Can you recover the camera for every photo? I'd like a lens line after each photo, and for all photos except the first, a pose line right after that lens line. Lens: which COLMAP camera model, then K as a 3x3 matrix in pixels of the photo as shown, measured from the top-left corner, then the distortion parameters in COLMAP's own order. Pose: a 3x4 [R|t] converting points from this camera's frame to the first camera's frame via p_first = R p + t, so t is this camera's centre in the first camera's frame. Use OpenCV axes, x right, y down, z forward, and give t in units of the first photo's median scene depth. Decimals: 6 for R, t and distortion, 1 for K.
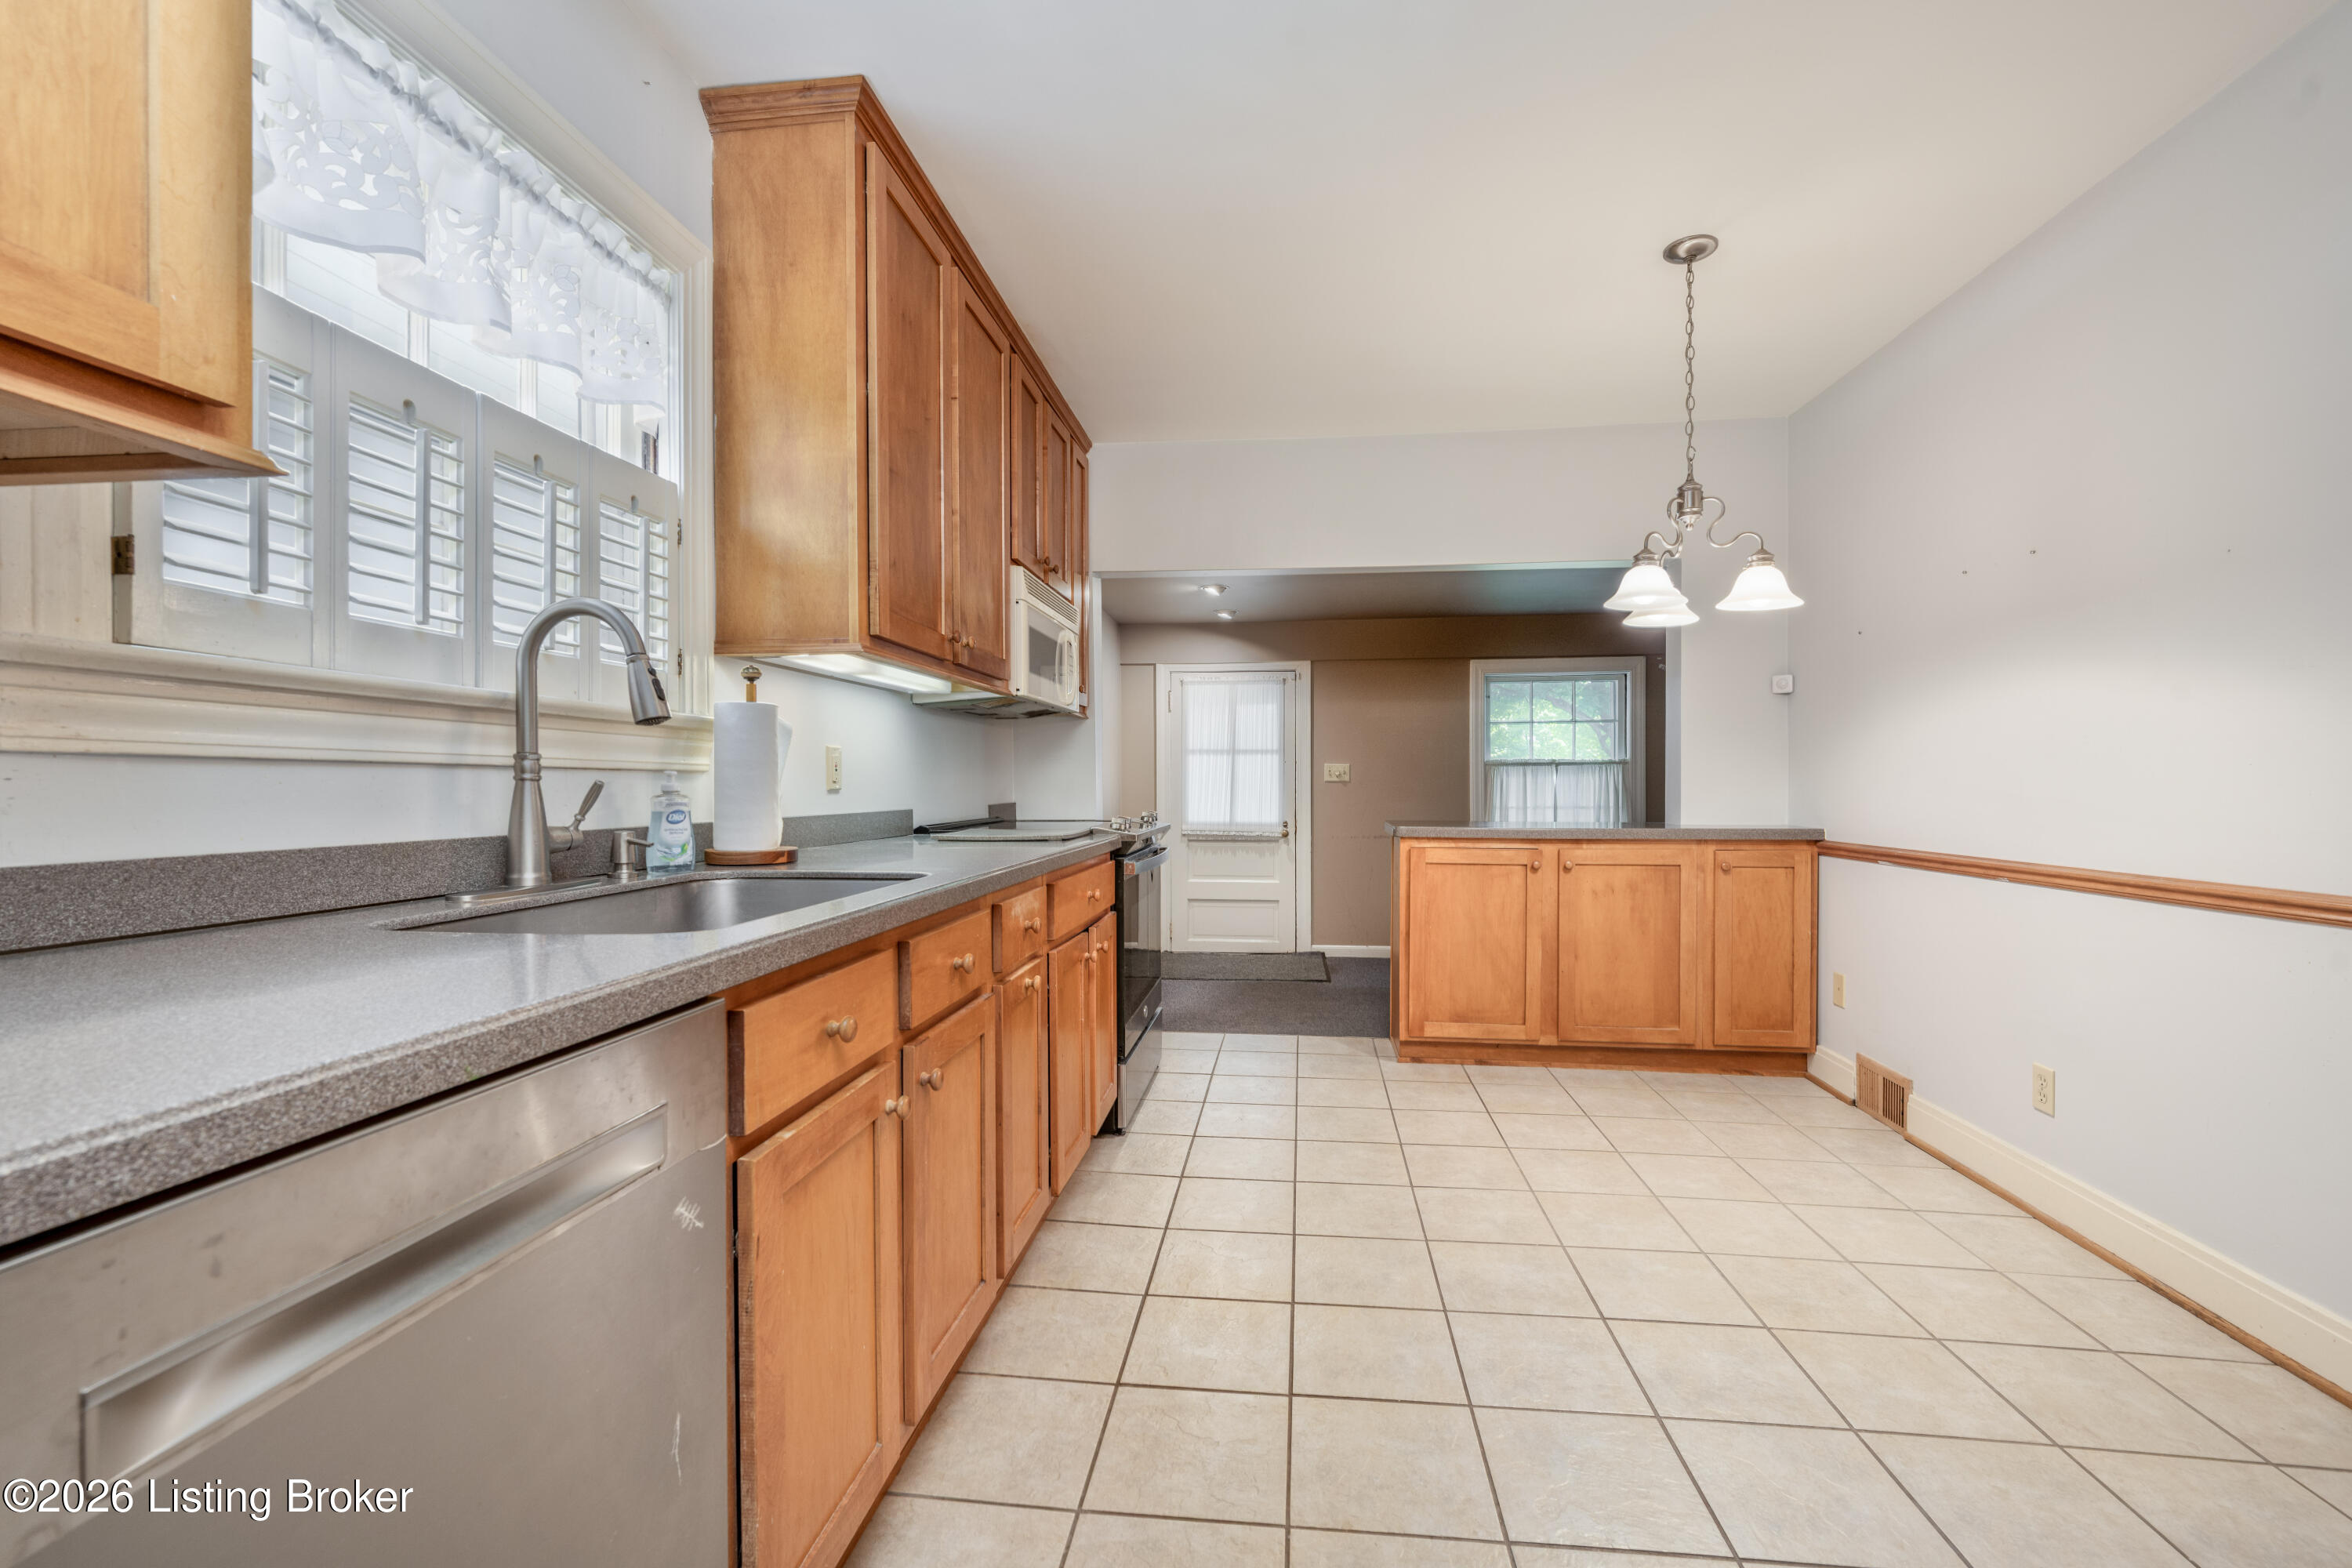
lens RADIAL K [[1050.8, 0, 1176.0], [0, 1050.8, 784.0], [0, 0, 1]] dist [0.000179, 0.000023]
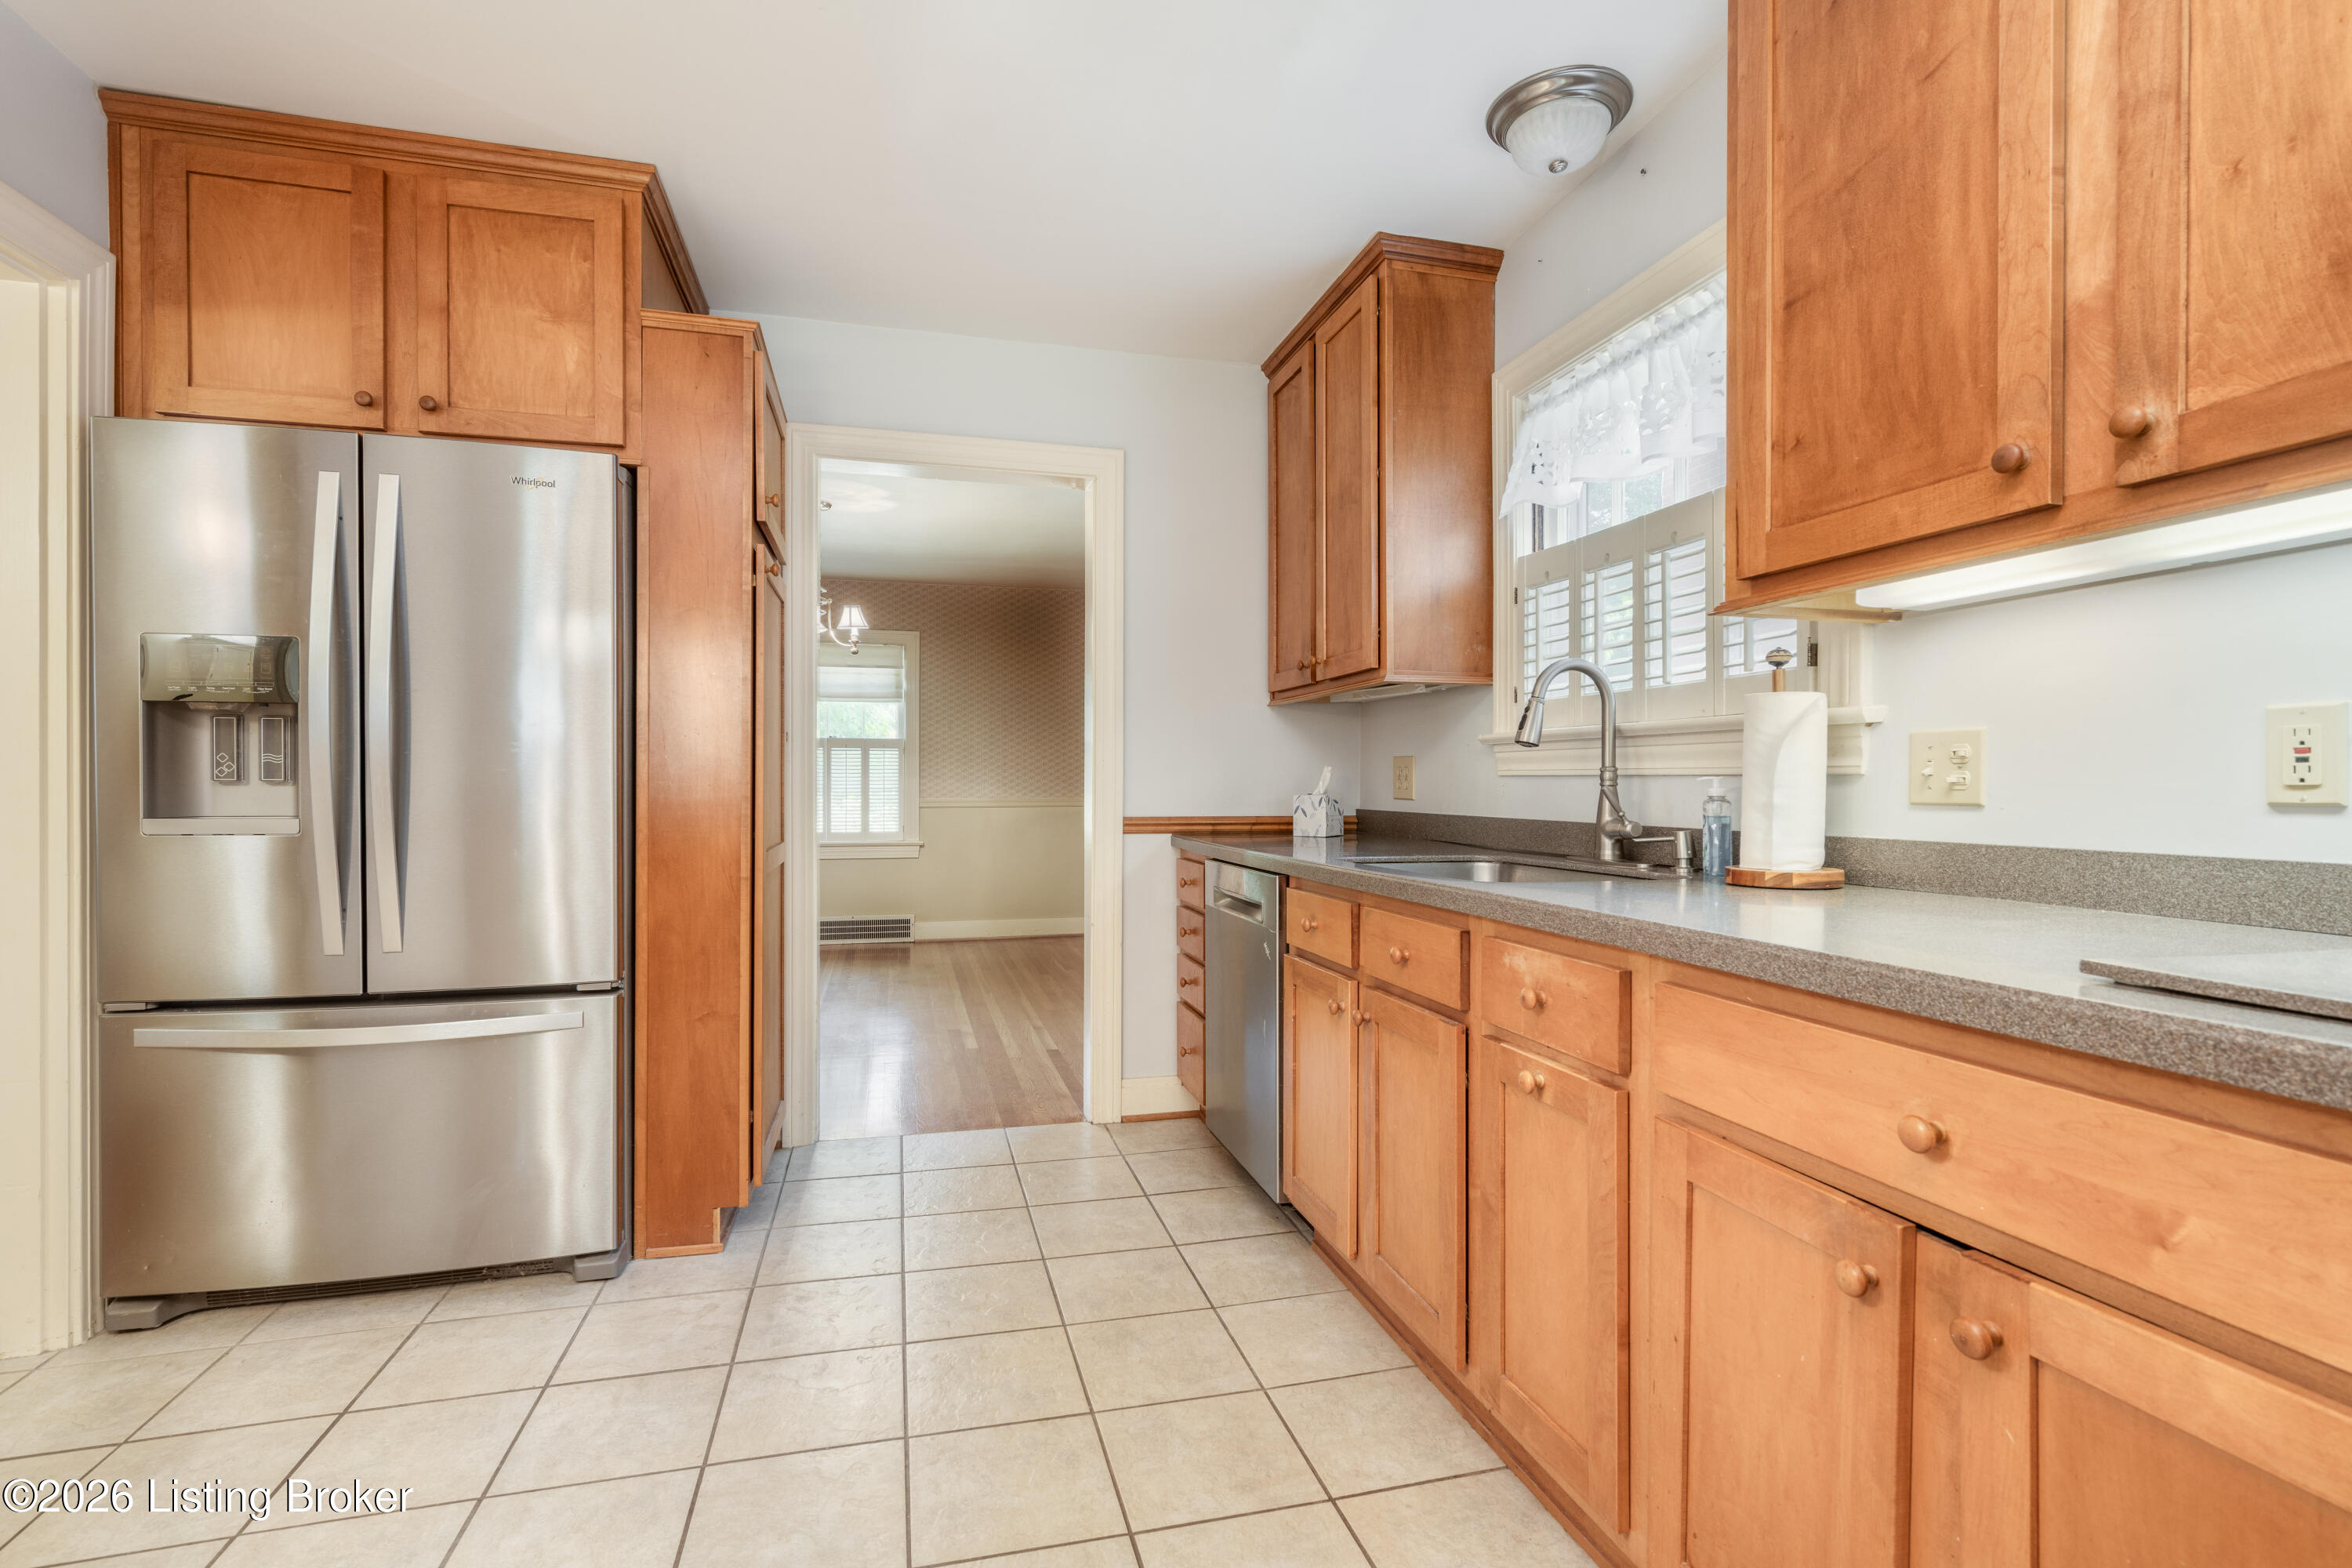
lens RADIAL K [[1060.7, 0, 1176.0], [0, 1060.7, 784.0], [0, 0, 1]] dist [-0.030856, 0.000040]
pose [[-0.930628, -0.005633, -0.365924, 0.401870], [-0.005662, 0.999983, -0.000995, -0.001364], [0.365923, 0.001146, -0.930644, 1.885169]]
